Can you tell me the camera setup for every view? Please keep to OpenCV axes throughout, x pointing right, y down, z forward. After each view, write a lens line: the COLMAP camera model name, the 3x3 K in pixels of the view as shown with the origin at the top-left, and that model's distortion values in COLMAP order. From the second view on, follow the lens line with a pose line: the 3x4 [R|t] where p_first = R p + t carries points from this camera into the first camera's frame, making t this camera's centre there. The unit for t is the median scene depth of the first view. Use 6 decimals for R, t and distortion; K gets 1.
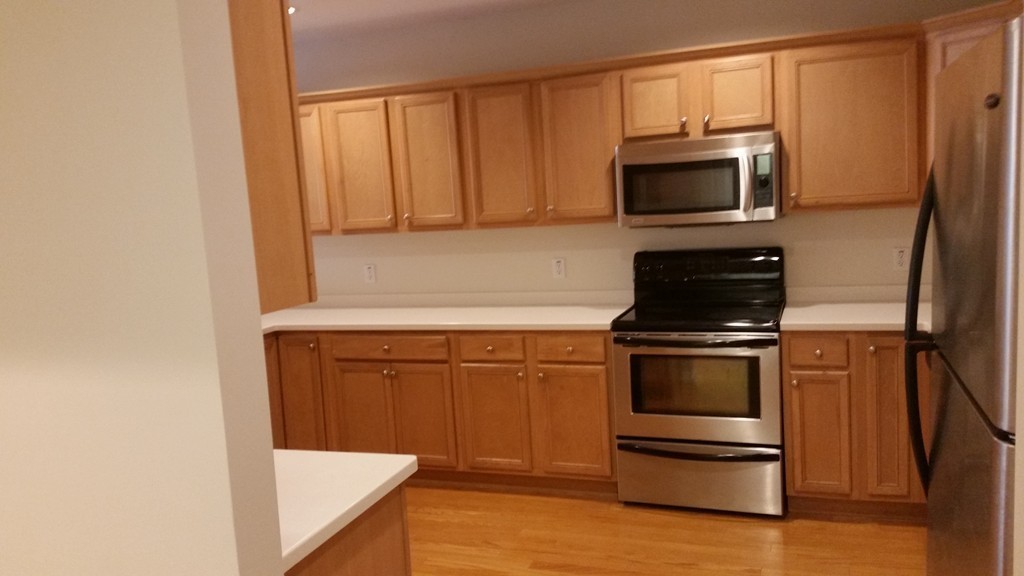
lens RADIAL K [[832.4, 0, 509.0], [0, 832.4, 294.6], [0, 0, 1]] dist [0.124783, -0.294974]
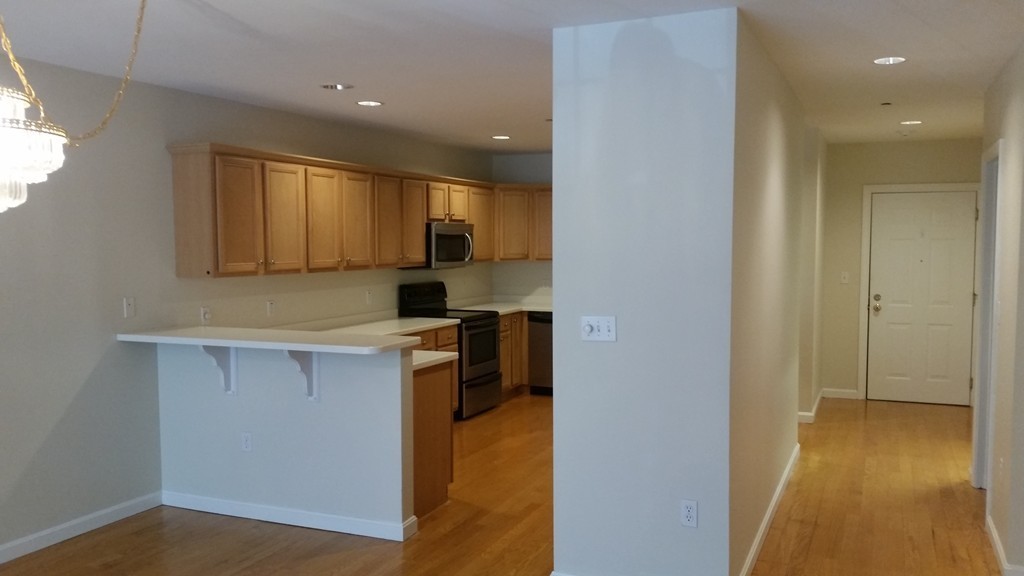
lens RADIAL K [[832.4, 0, 509.0], [0, 832.4, 294.6], [0, 0, 1]] dist [0.124783, -0.294974]
pose [[0.051434, -0.003382, 0.998671, -1.504422], [0.124840, 0.992172, -0.003070, -0.000879], [-0.990843, 0.124832, 0.051453, 0.708019]]
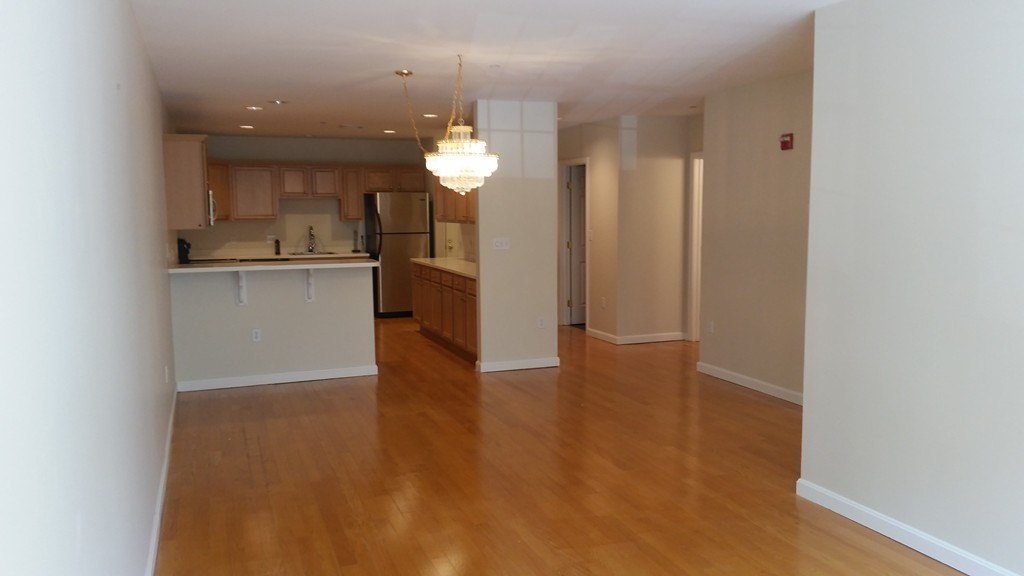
lens RADIAL K [[832.4, 0, 509.0], [0, 832.4, 294.6], [0, 0, 1]] dist [0.124783, -0.294974]
pose [[-0.666202, -0.009838, 0.745706, -2.029265], [0.140905, 0.980243, 0.138815, -0.101945], [-0.732339, 0.197553, -0.651654, 1.898392]]
